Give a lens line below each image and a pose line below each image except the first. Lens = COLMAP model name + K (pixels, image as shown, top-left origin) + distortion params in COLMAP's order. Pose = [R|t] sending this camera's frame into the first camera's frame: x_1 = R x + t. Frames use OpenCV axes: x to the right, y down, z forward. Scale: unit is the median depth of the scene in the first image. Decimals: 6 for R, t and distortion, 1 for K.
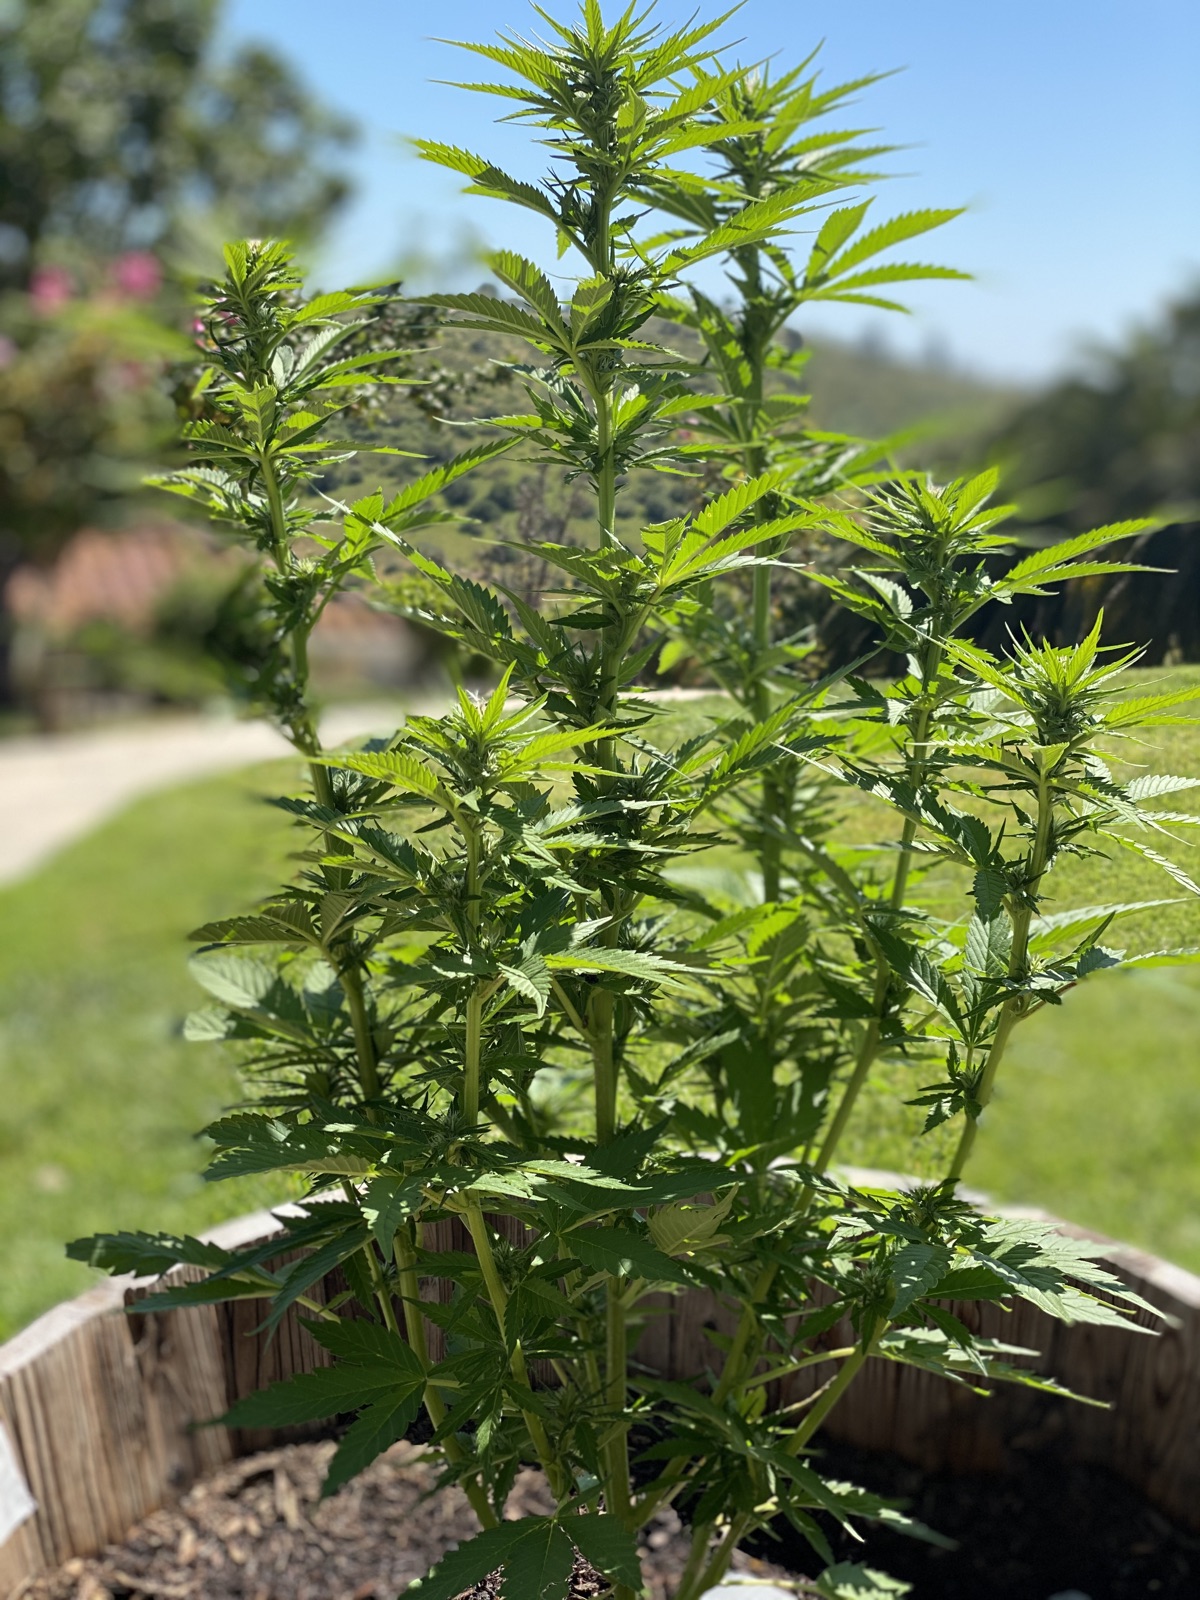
lens RADIAL K [[2456.5, 0, 597.1], [0, 2456.5, 780.9], [0, 0, 1]] dist [0.002740, 0.488939]
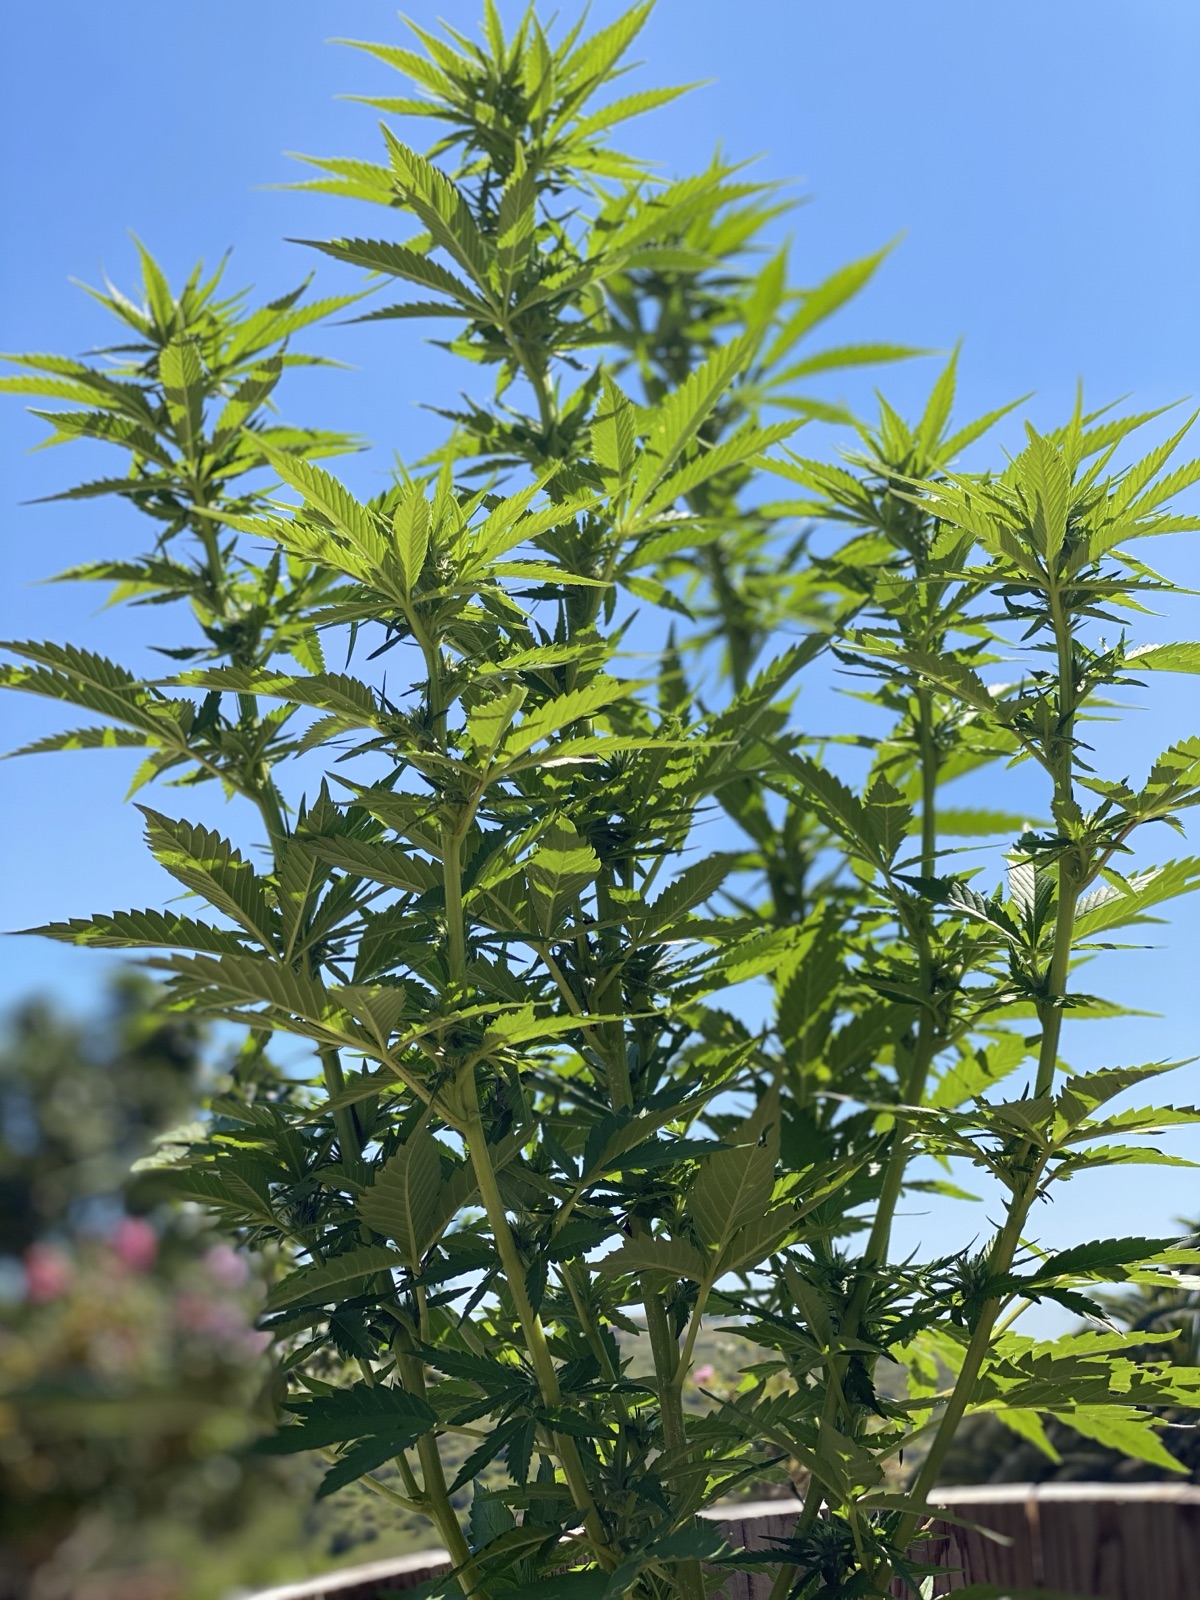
lens RADIAL K [[2455.3, 0, 602.3], [0, 2455.3, 798.7], [0, 0, 1]] dist [0.030486, 0.073372]
pose [[0.994484, -0.102492, 0.022286, -0.012076], [0.102500, 0.904578, -0.413803, 0.388960], [0.022252, 0.413805, 0.910094, 0.180053]]
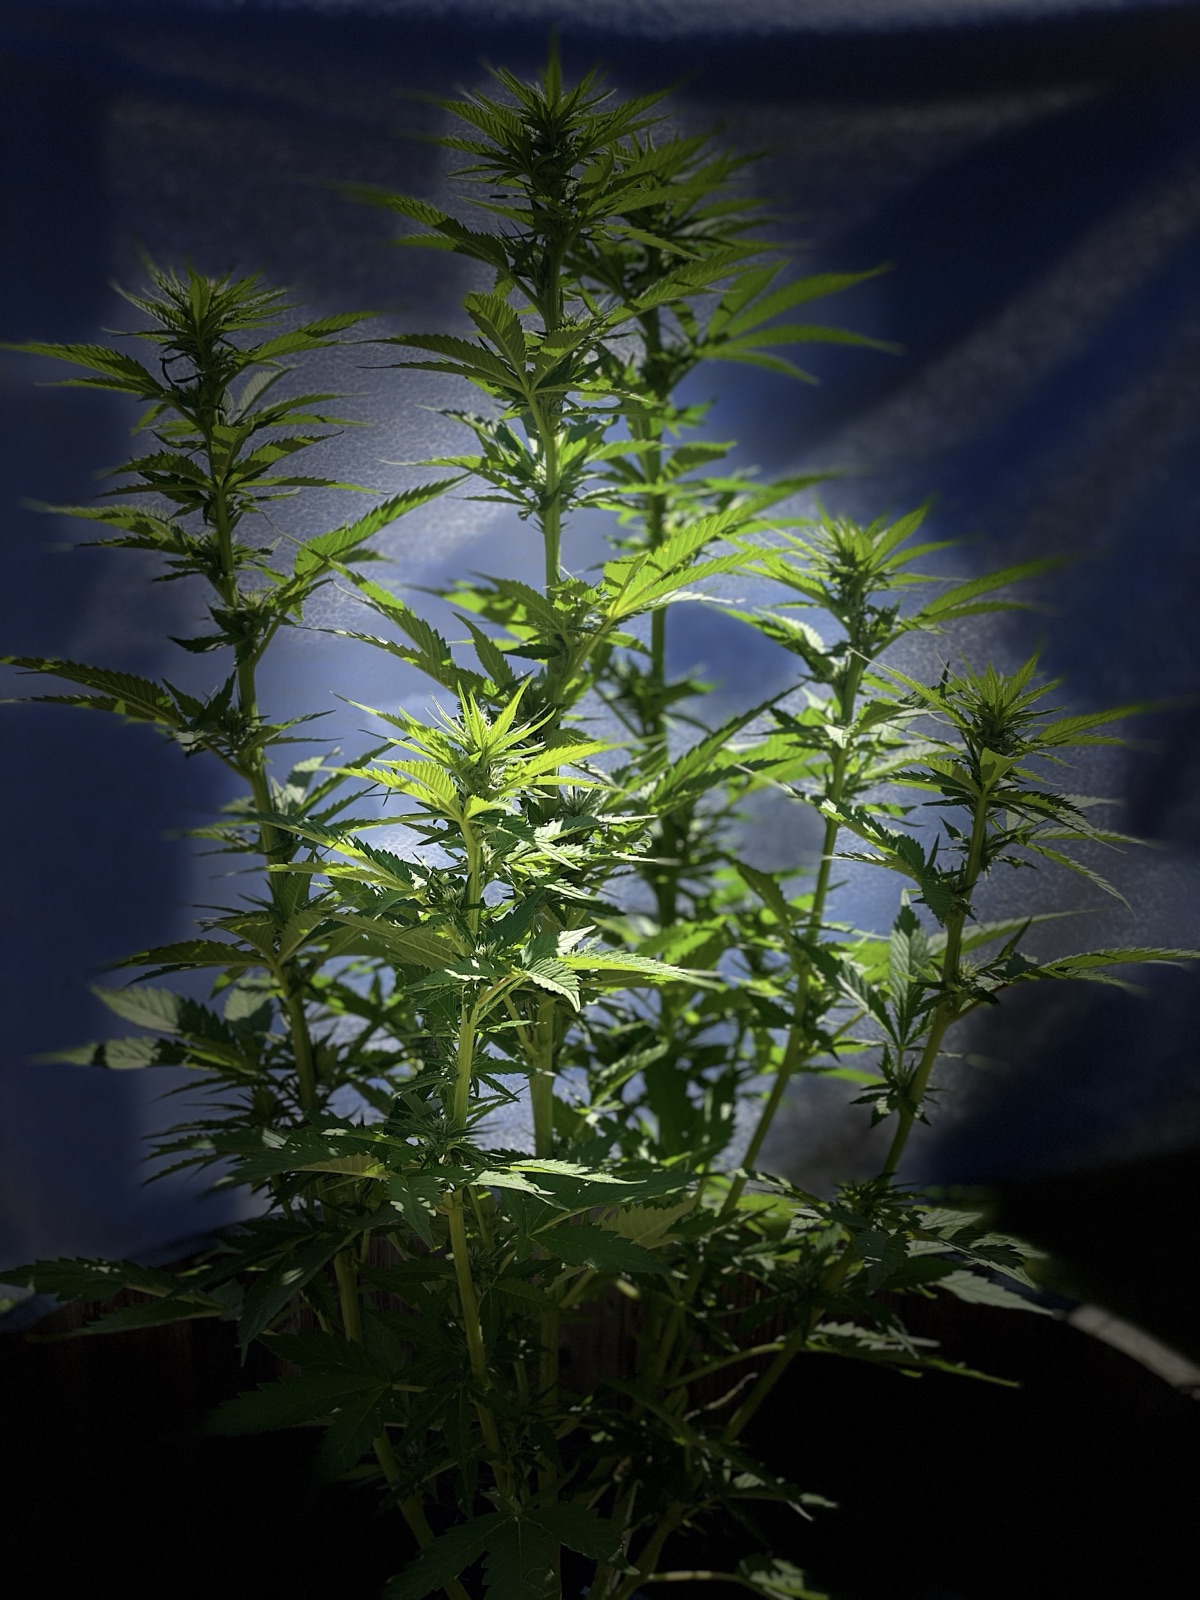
lens RADIAL K [[2455.3, 0, 602.3], [0, 2455.3, 798.7], [0, 0, 1]] dist [0.030486, 0.073372]
pose [[0.987085, -0.004042, 0.160146, -0.142335], [0.009089, 0.999484, -0.030796, 0.029957], [-0.159939, 0.031853, 0.986613, -0.036180]]
